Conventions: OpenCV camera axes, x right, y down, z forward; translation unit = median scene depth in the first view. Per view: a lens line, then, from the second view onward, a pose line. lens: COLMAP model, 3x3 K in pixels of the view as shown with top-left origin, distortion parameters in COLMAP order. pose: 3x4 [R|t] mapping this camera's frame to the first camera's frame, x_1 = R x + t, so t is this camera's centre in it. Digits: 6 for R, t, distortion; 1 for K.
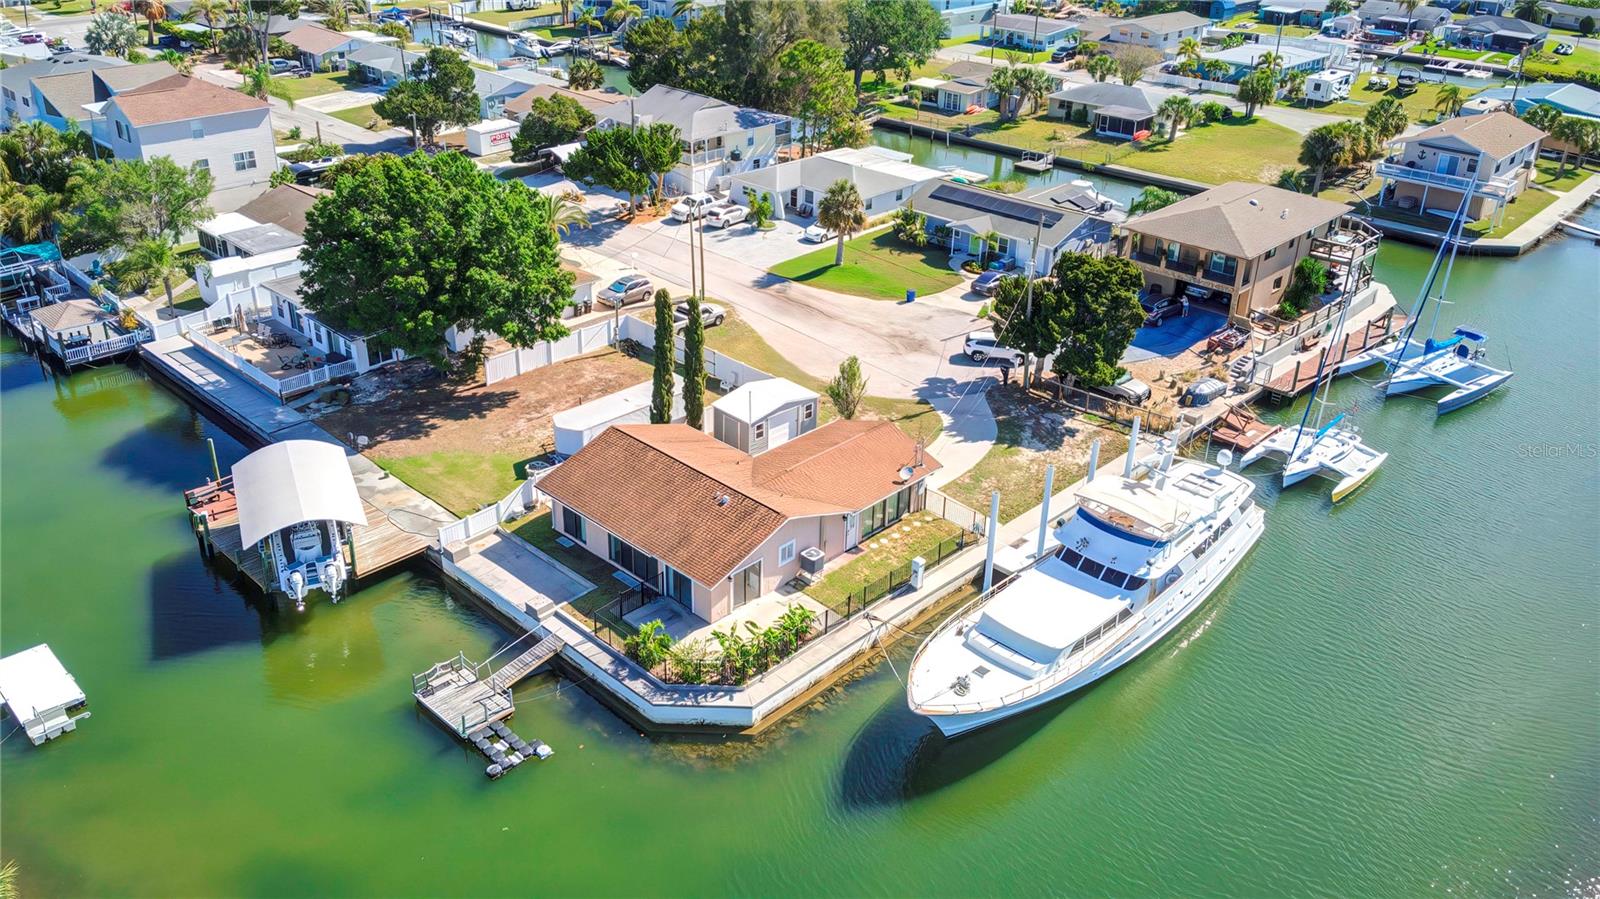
lens RADIAL K [[1193.7, 0, 800.0], [0, 1193.7, 449.5], [0, 0, 1]] dist [0.115338, -0.188863]
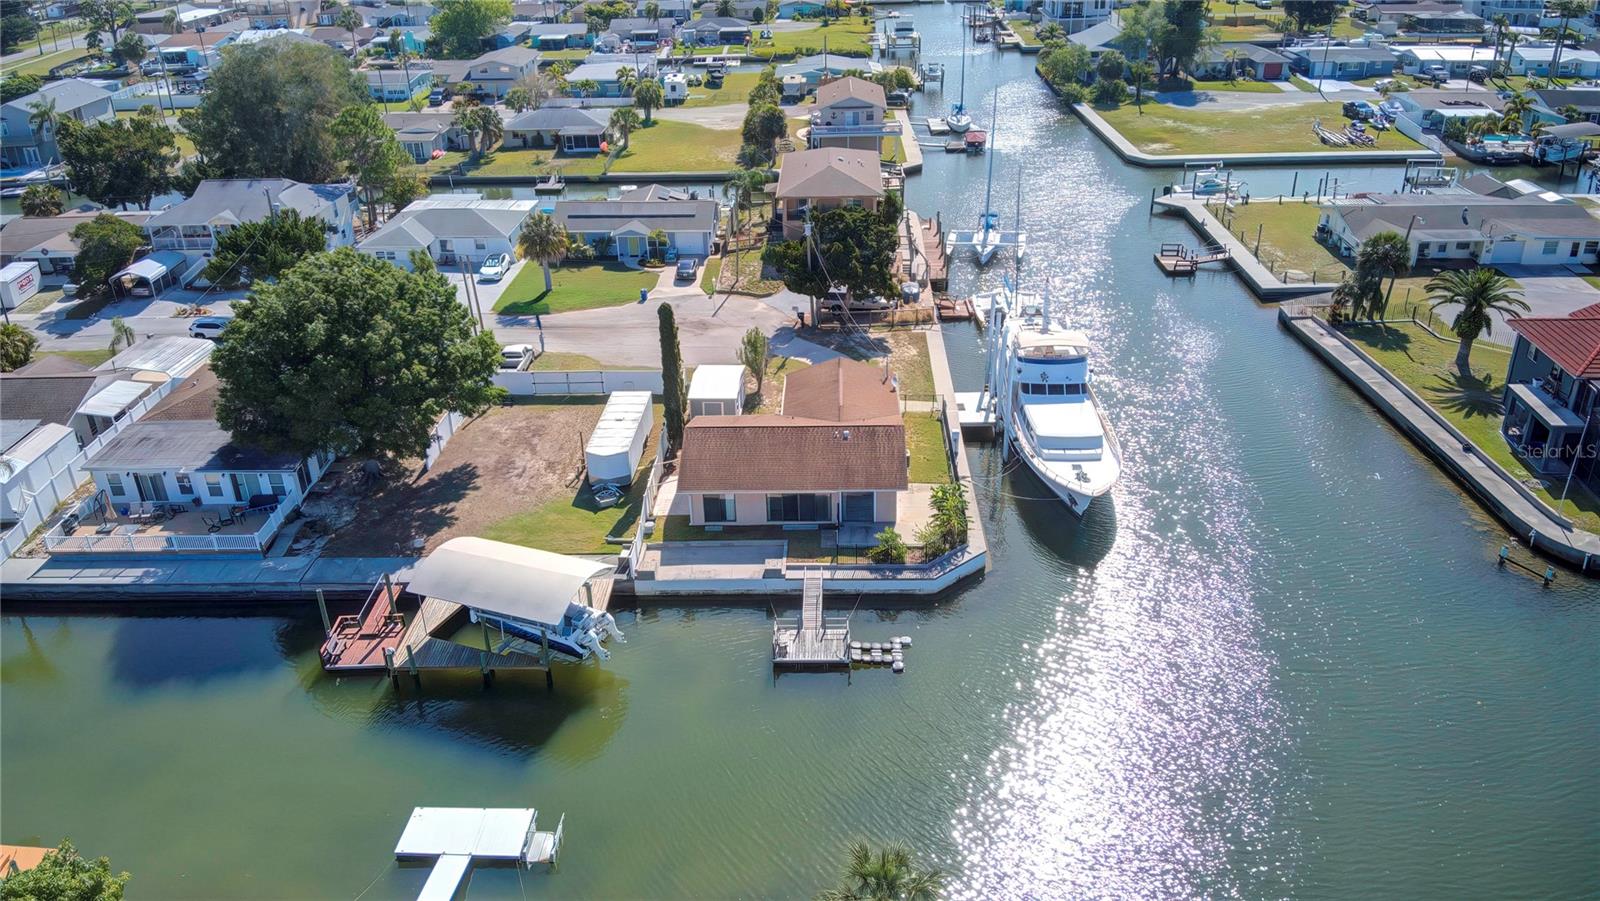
lens RADIAL K [[1193.7, 0, 800.0], [0, 1193.7, 450.5], [0, 0, 1]] dist [0.115338, -0.188863]
pose [[0.721193, -0.335153, 0.606261, -0.634902], [0.356491, 0.929952, 0.090023, -0.049495], [-0.593965, 0.151203, 0.790154, 0.057260]]
